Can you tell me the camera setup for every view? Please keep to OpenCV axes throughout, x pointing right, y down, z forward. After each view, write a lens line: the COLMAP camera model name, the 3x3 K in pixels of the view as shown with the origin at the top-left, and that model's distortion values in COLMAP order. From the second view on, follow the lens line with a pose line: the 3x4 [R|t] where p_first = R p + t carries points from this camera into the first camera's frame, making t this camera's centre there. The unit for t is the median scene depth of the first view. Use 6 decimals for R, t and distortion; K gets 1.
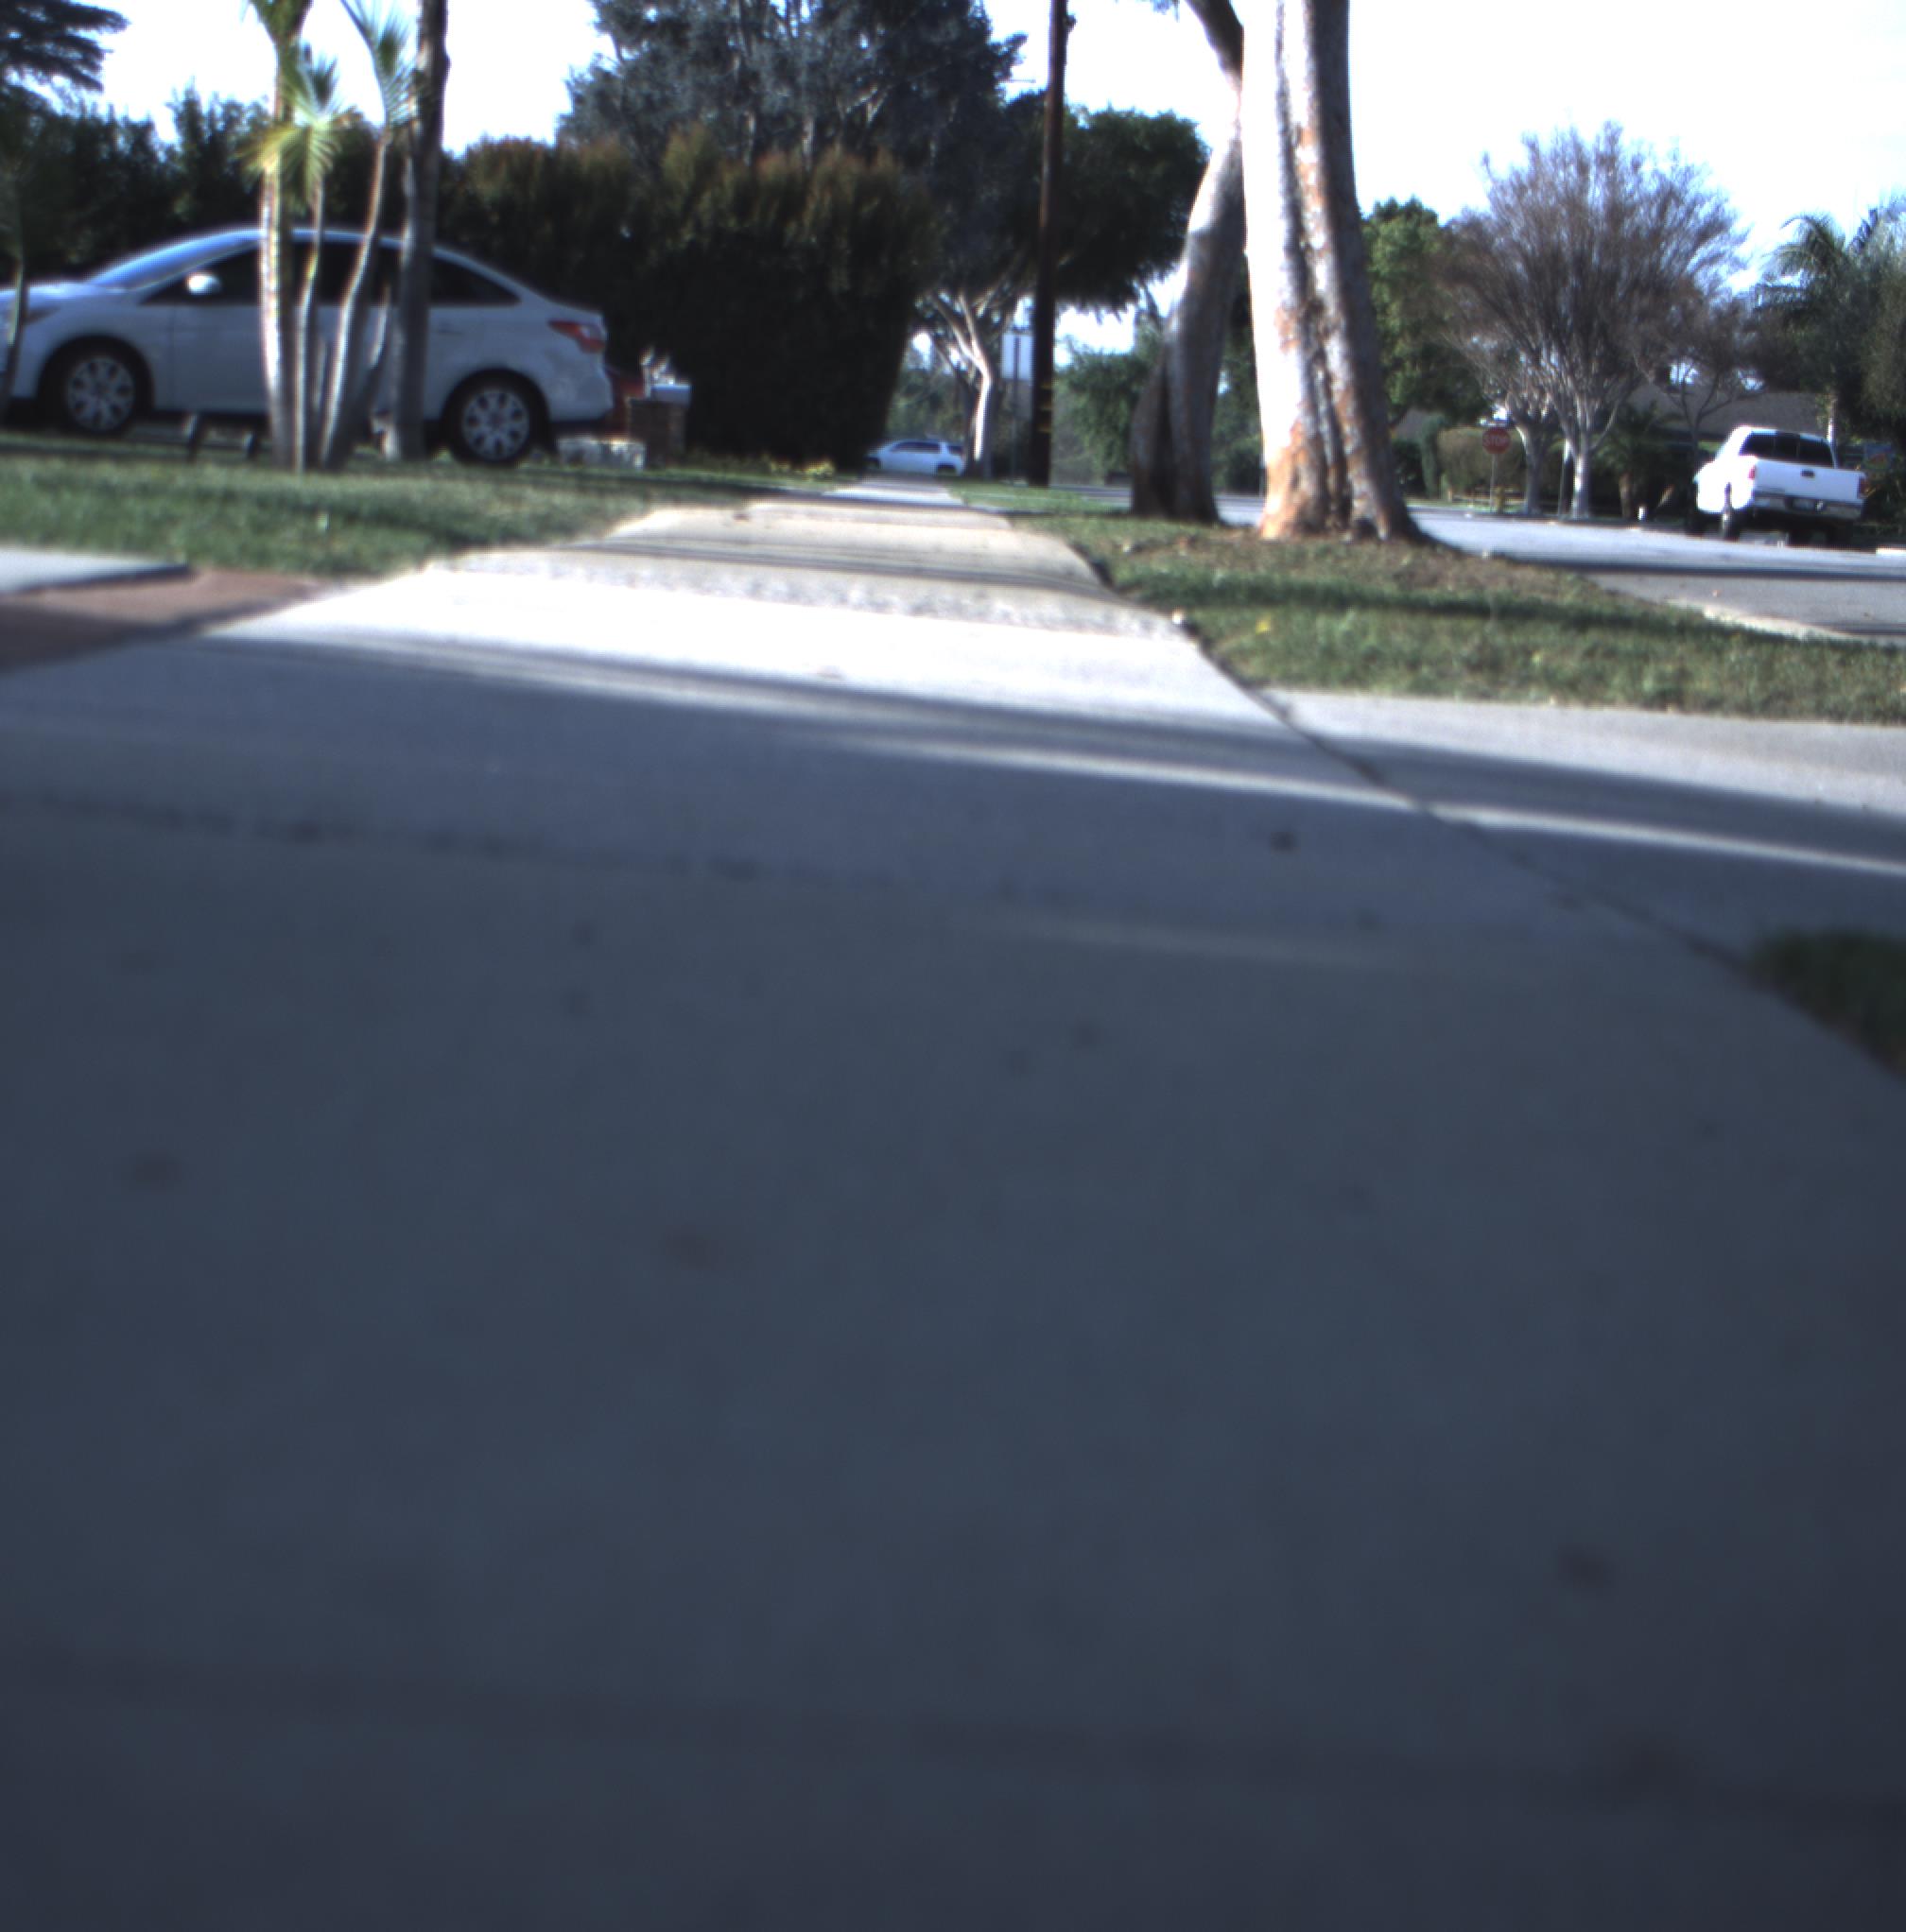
lens RADIAL K [[4380.8, 0, 712.6], [0, 4380.8, 959.8], [0, 0, 1]] dist [-0.174563, 0.889848]
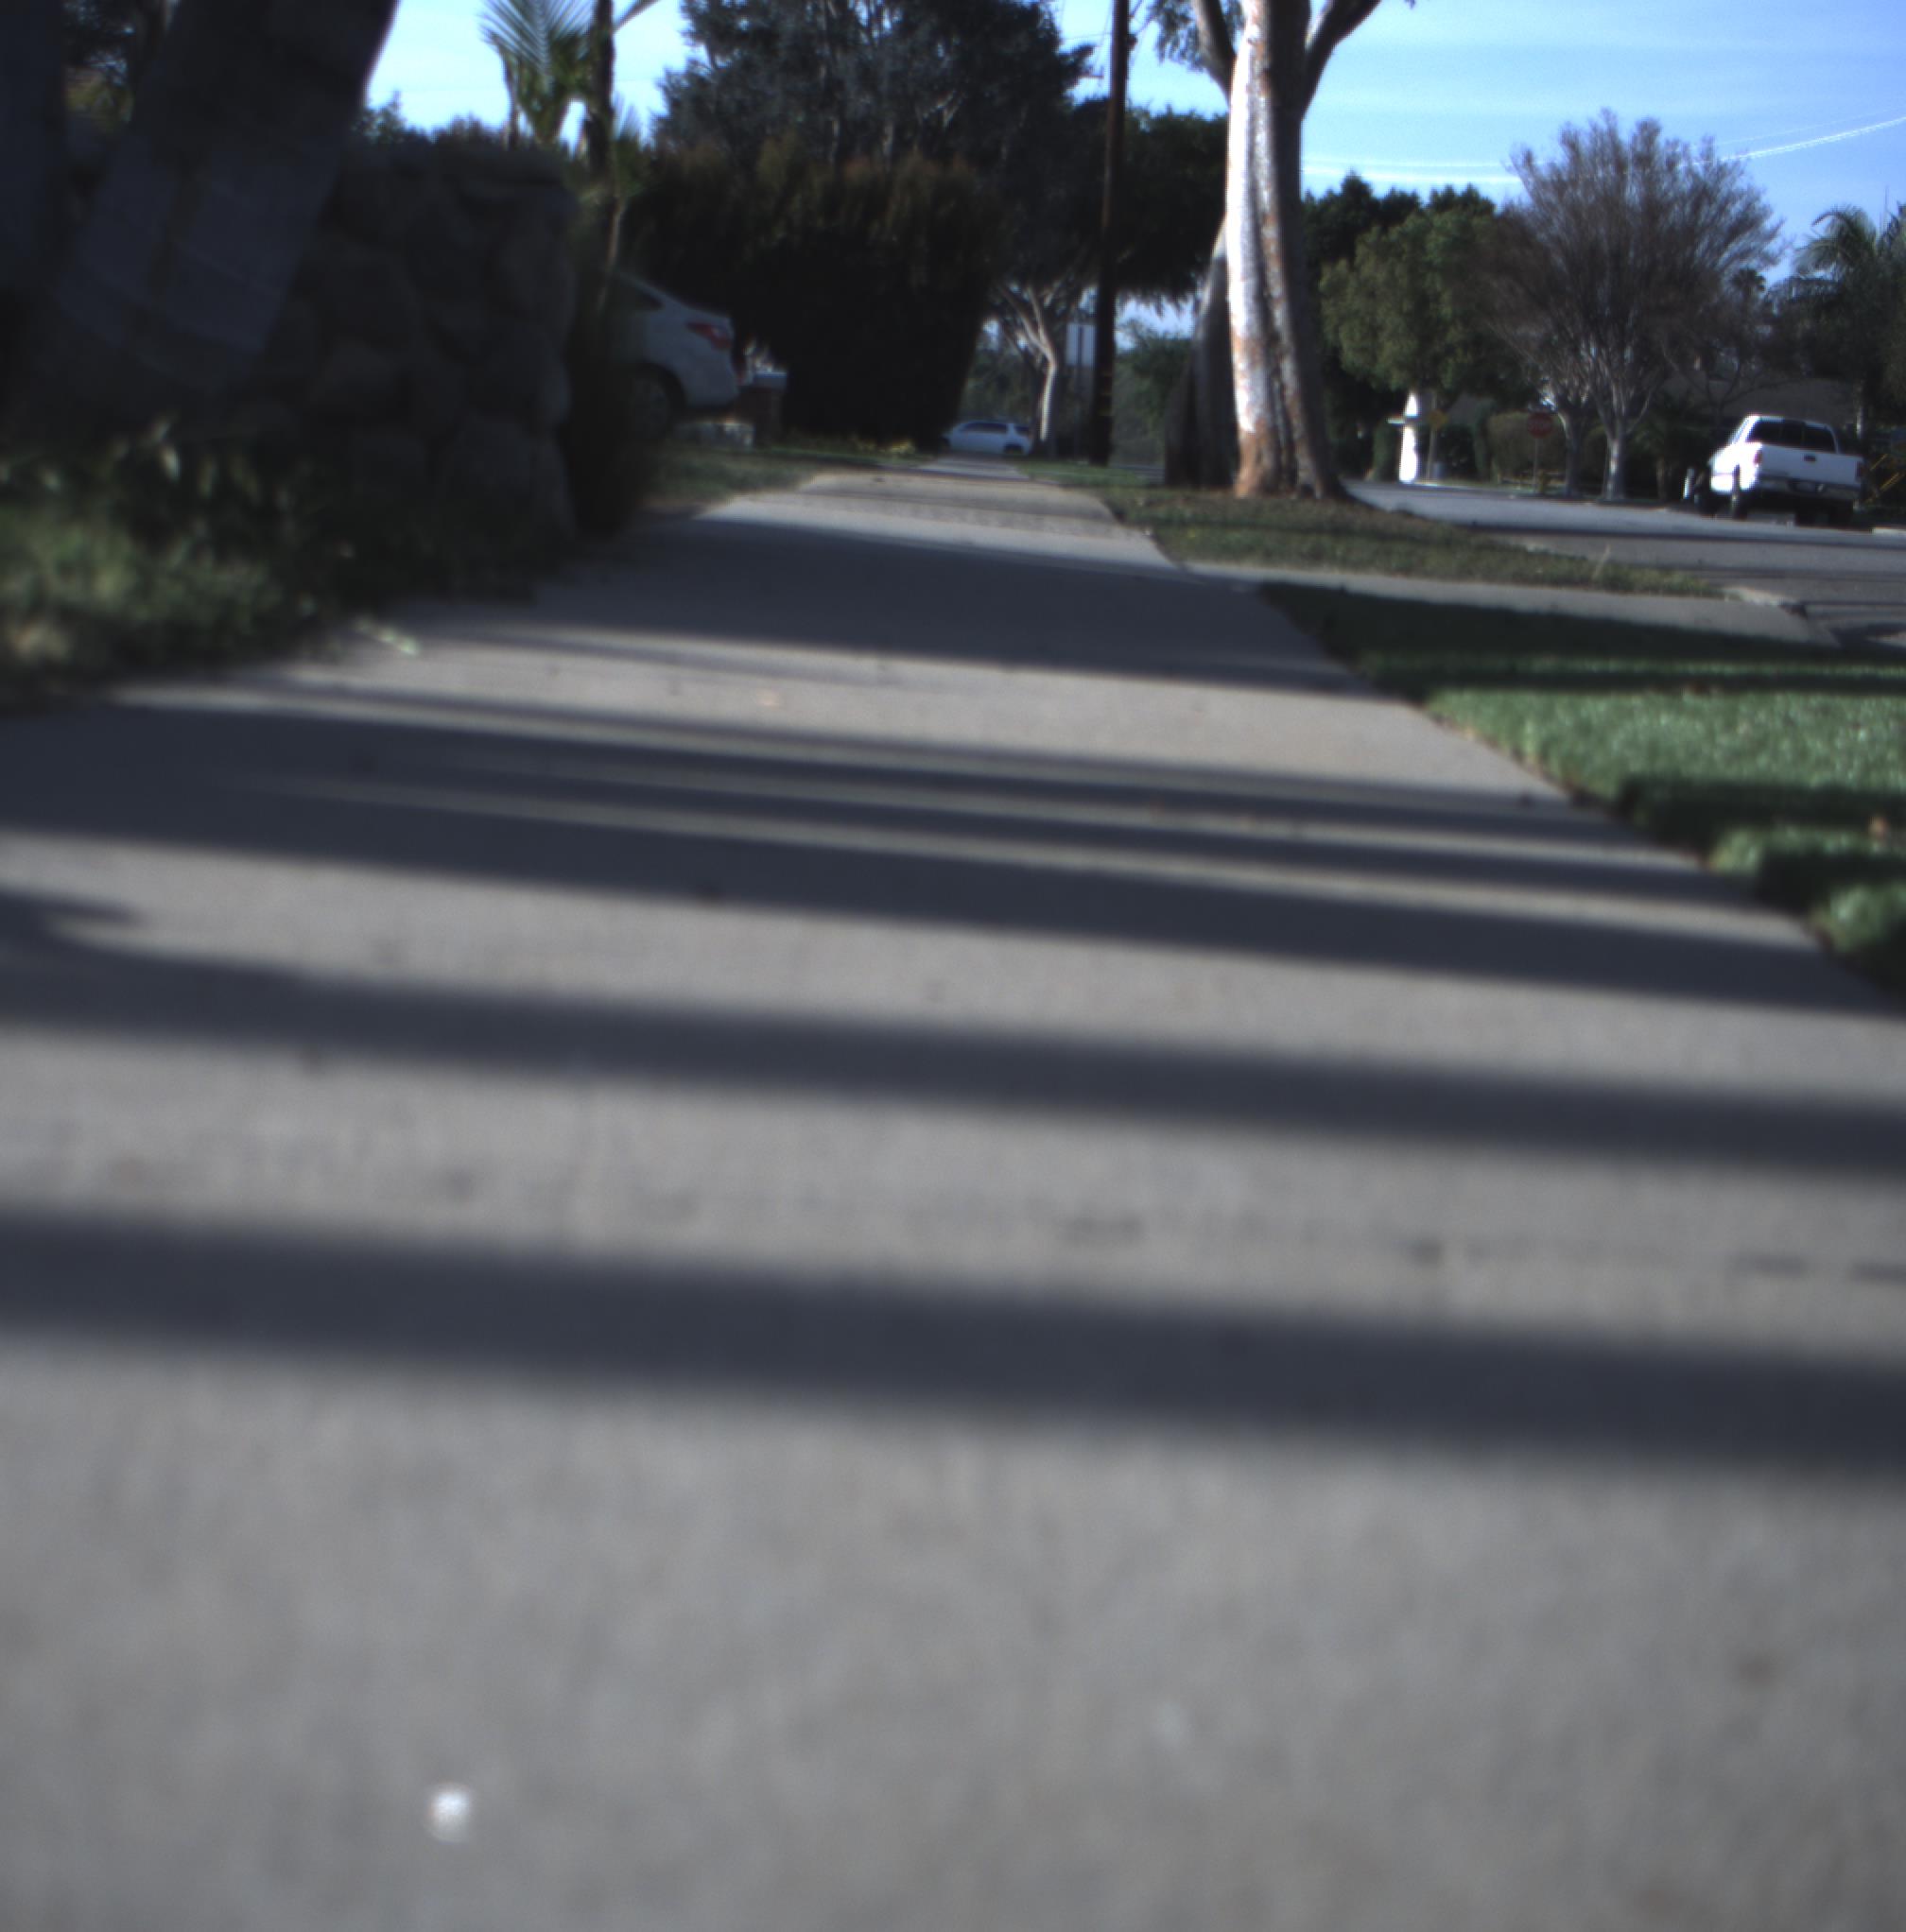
lens RADIAL K [[4380.8, 0, 712.6], [0, 4380.8, 959.8], [0, 0, 1]] dist [-0.174563, 0.889848]
pose [[0.999866, 0.007988, -0.014283, -0.004548], [-0.007917, 0.999956, 0.004976, 0.009020], [0.014322, -0.004862, 0.999886, -0.079671]]
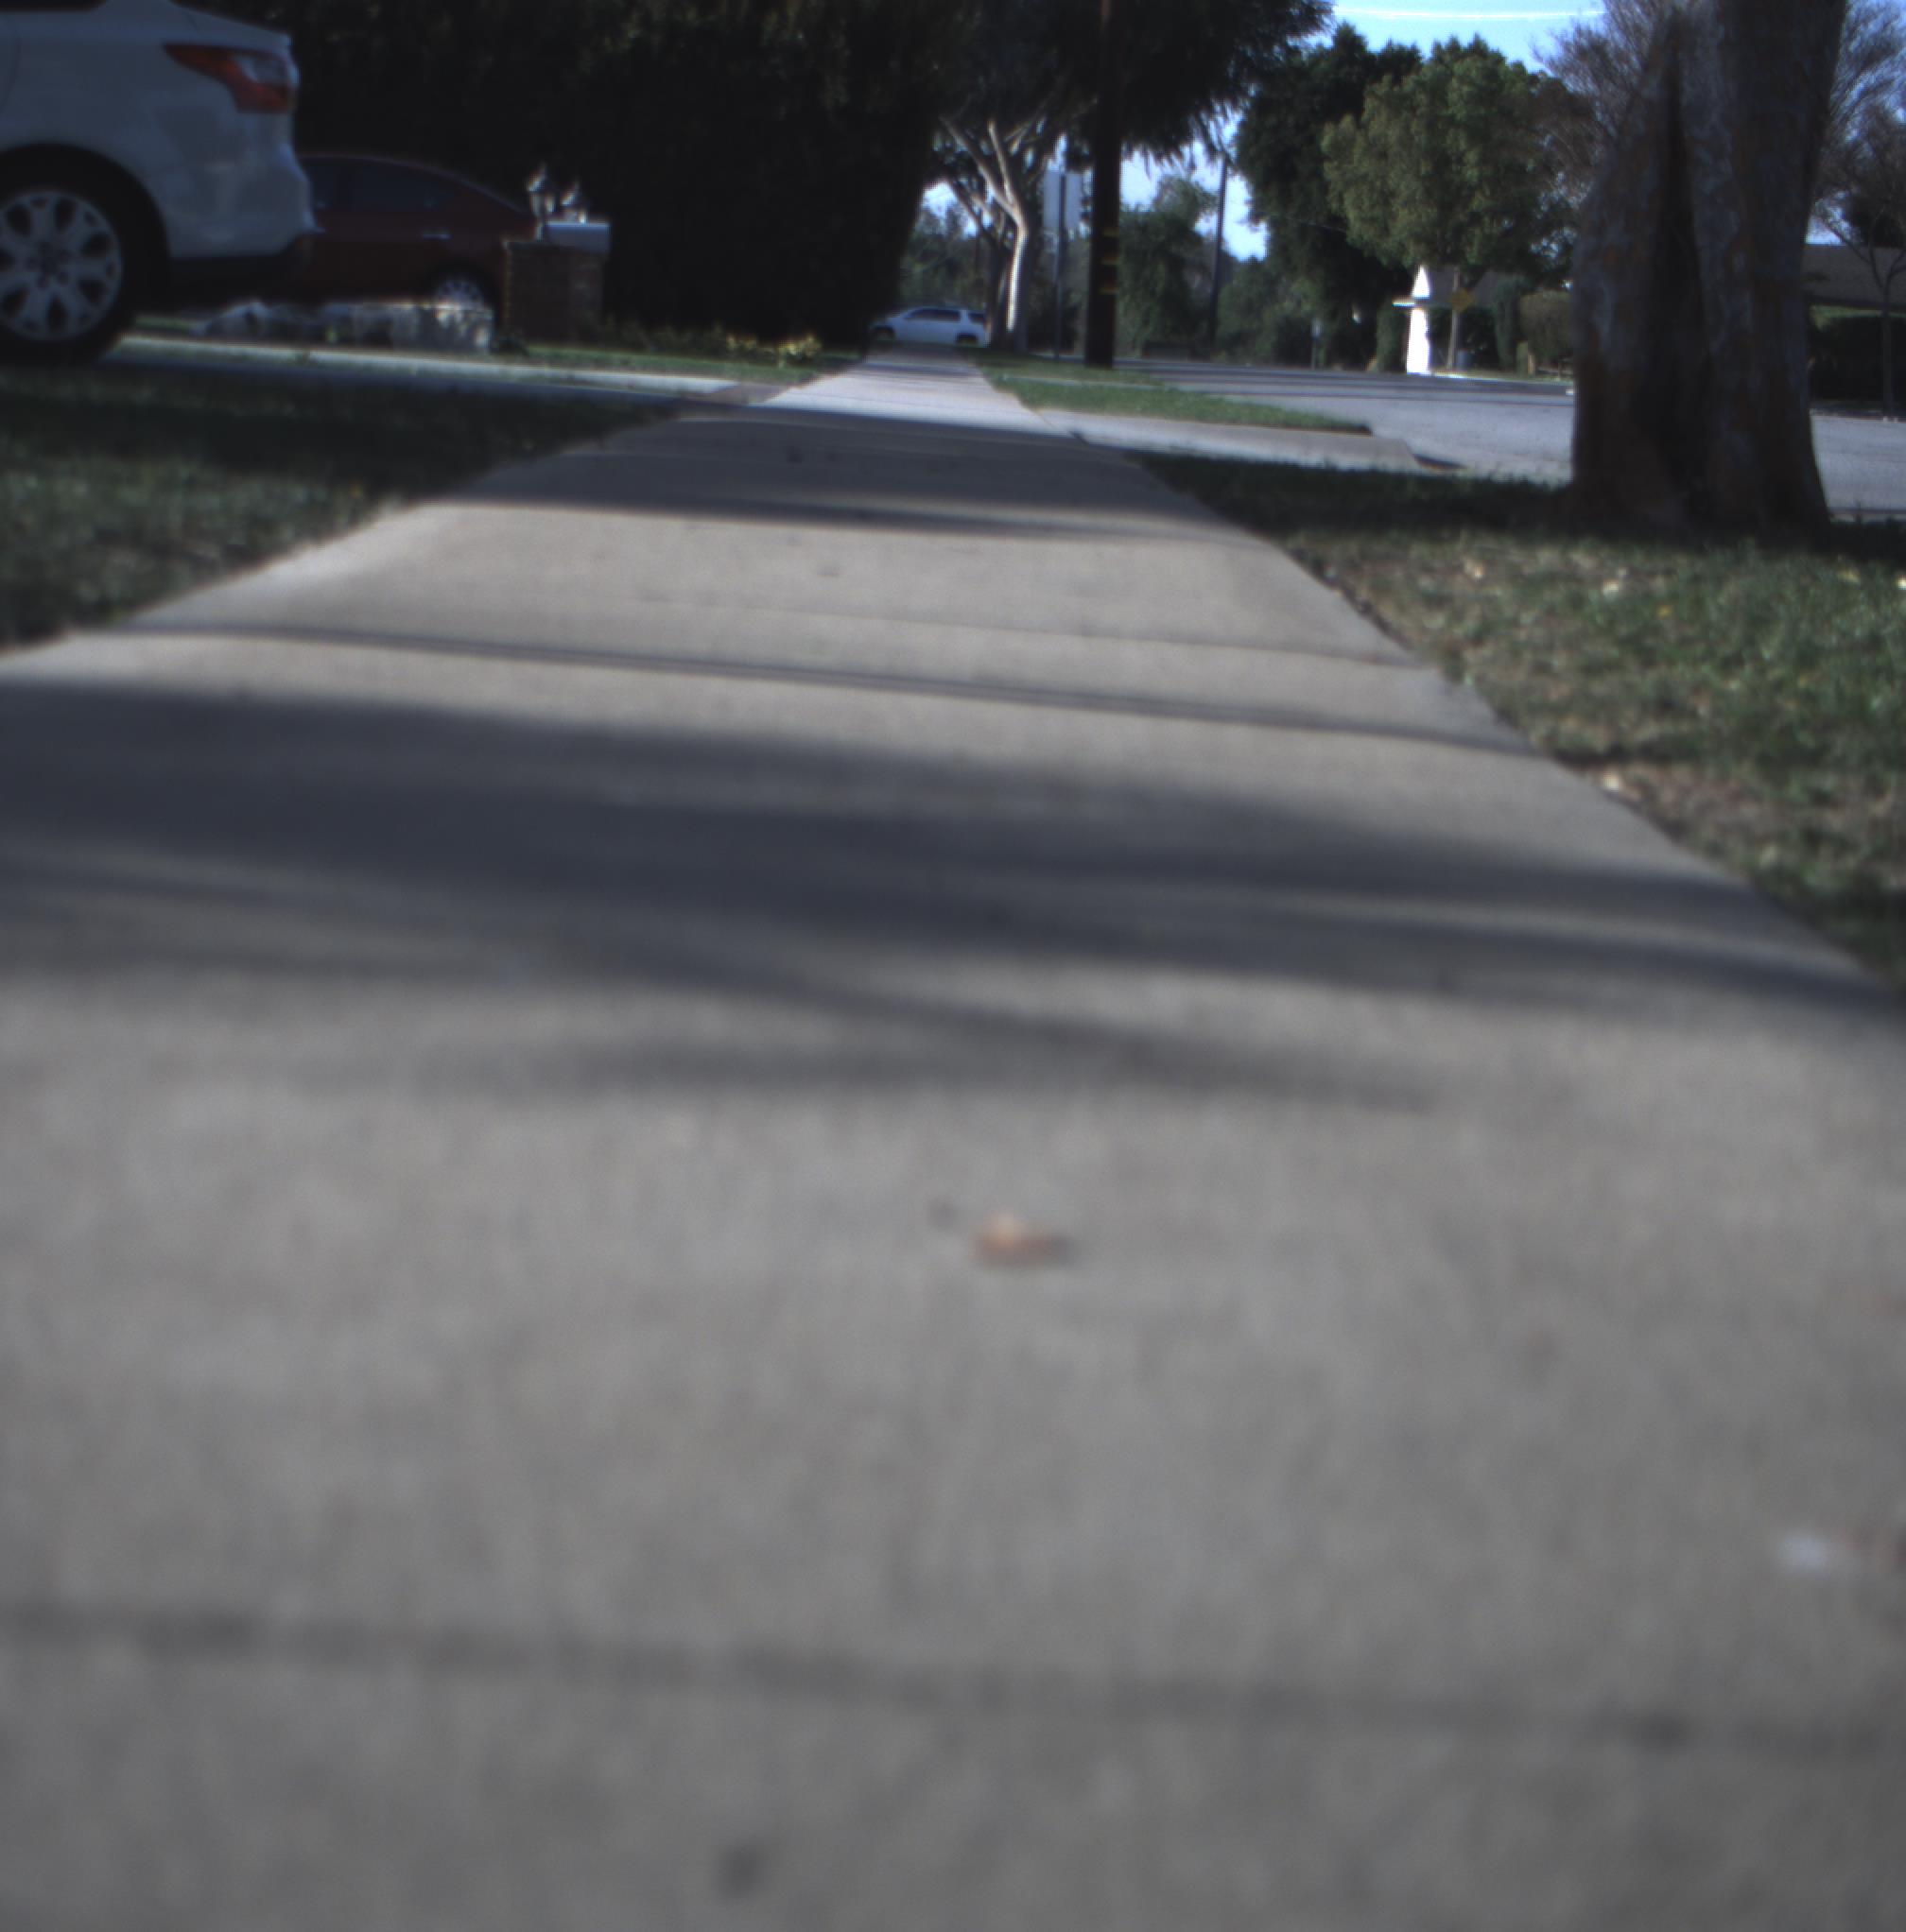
lens RADIAL K [[4380.8, 0, 712.6], [0, 4380.8, 959.8], [0, 0, 1]] dist [-0.174563, 0.889848]
pose [[0.999989, -0.002697, -0.003842, 0.008771], [0.002809, 0.999557, 0.029641, -0.024132], [0.003761, -0.029651, 0.999553, 0.206901]]
